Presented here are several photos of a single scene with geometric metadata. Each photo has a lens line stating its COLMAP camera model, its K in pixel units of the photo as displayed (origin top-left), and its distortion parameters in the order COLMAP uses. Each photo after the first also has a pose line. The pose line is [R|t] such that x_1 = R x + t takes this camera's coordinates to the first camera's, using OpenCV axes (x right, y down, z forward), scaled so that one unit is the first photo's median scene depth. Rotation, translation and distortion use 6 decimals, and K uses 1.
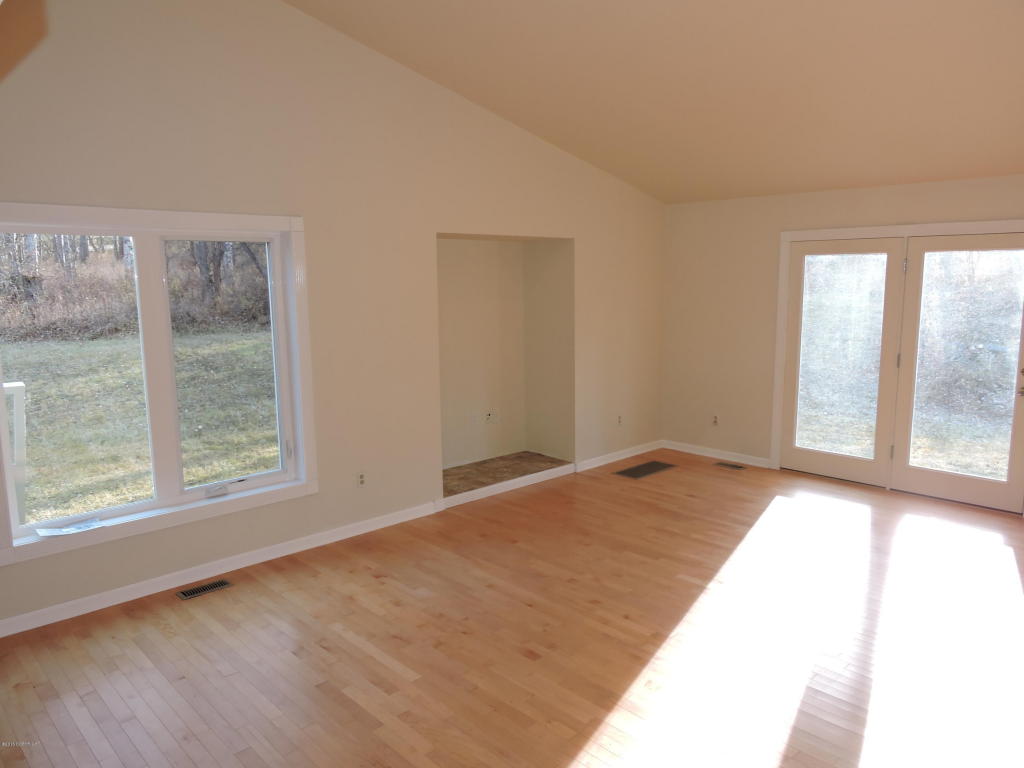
lens RADIAL K [[734.6, 0, 513.0], [0, 734.6, 388.1], [0, 0, 1]] dist [-0.000585, -0.000287]
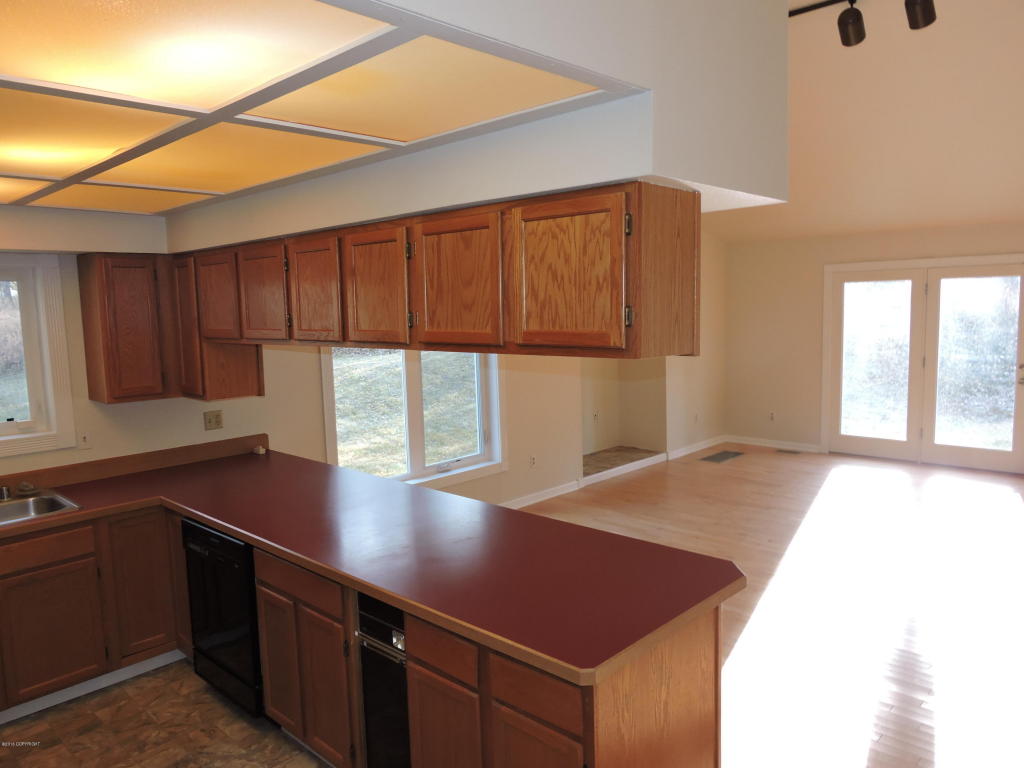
lens RADIAL K [[734.6, 0, 519.9], [0, 734.6, 386.8], [0, 0, 1]] dist [-0.000585, -0.000287]
pose [[0.998462, -0.024372, 0.049798, -0.277784], [0.026287, 0.998925, -0.038175, 0.040409], [-0.048814, 0.039425, 0.998029, -0.284056]]
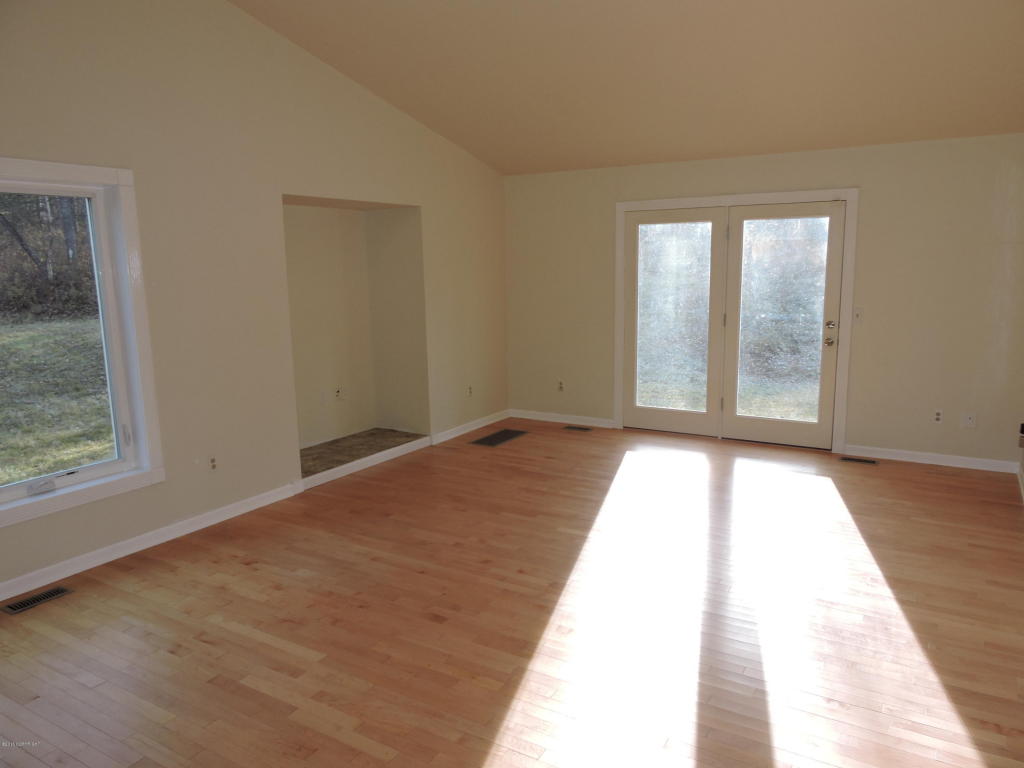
lens RADIAL K [[734.6, 0, 514.1], [0, 734.6, 388.8], [0, 0, 1]] dist [-0.000585, -0.000287]
pose [[0.965237, -0.051807, 0.256189, -0.070976], [0.047224, 0.998596, 0.024016, 0.026089], [-0.257073, -0.011083, 0.966328, 0.022933]]
